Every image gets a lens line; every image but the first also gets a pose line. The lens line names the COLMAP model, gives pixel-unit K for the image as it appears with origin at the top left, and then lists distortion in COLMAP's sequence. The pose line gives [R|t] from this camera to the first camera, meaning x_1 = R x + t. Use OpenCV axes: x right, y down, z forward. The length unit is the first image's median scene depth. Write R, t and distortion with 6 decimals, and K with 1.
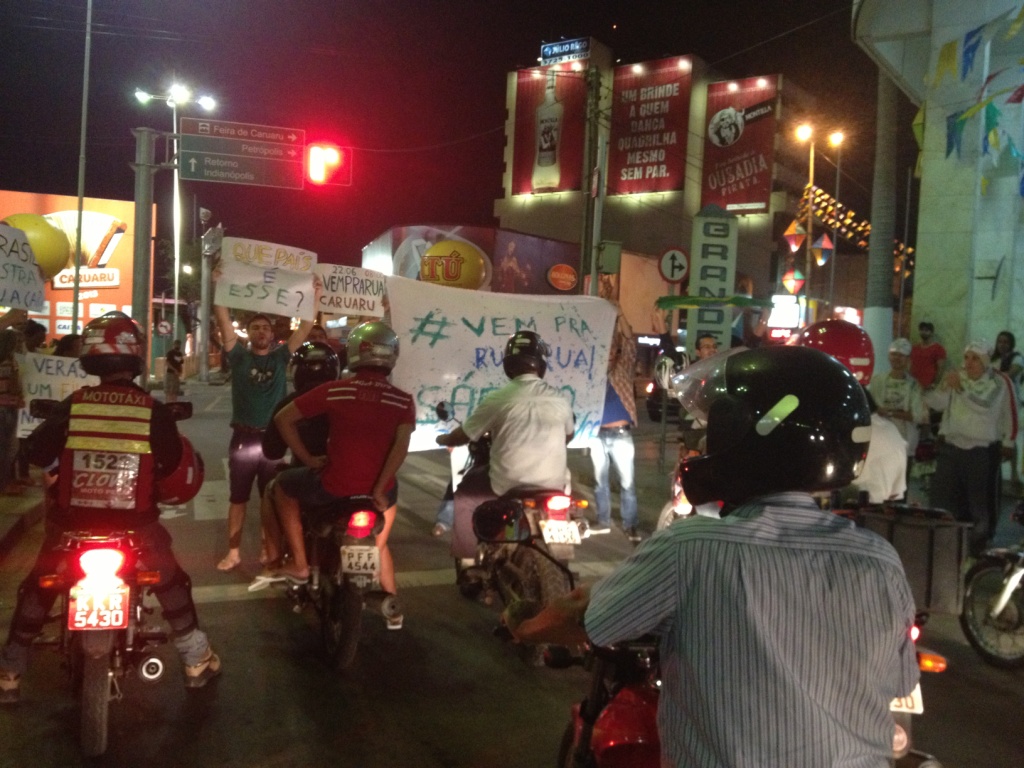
lens RADIAL K [[970.0, 0, 489.2], [0, 970.0, 419.8], [0, 0, 1]] dist [0.011766, 0.000000]
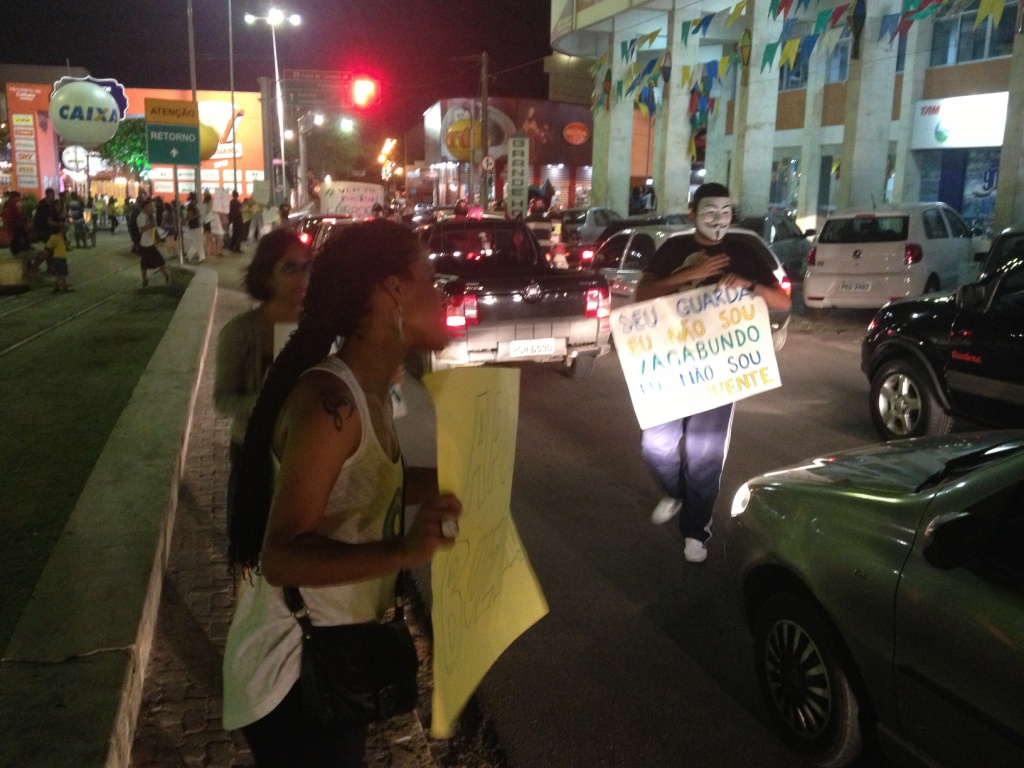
lens RADIAL K [[970.0, 0, 500.6], [0, 970.0, 388.4], [0, 0, 1]] dist [0.011766, 0.000000]
pose [[0.995912, -0.012794, -0.089418, 0.059318], [0.024137, 0.991615, 0.126954, 0.012851], [0.087044, -0.128594, 0.987870, -0.204768]]
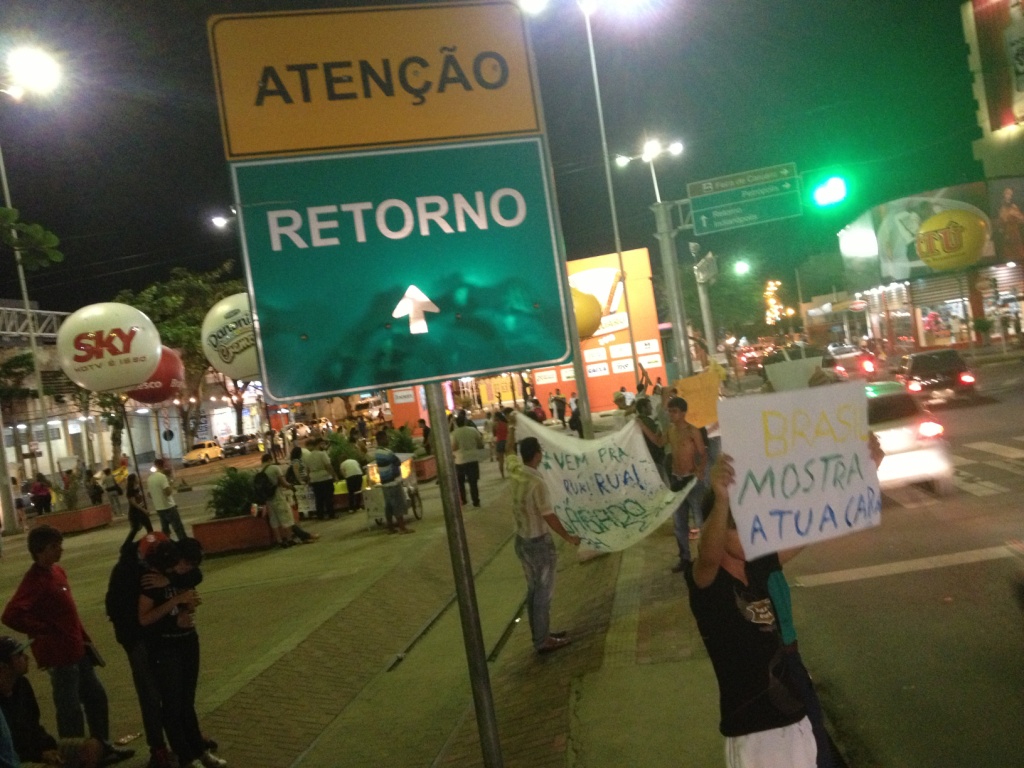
lens RADIAL K [[970.0, 0, 488.6], [0, 970.0, 388.7], [0, 0, 1]] dist [0.011766, 0.000000]
pose [[0.867739, -0.179309, -0.463549, -0.006510], [0.164539, 0.983702, -0.072505, -0.005735], [0.468995, -0.013356, 0.883100, -0.038406]]
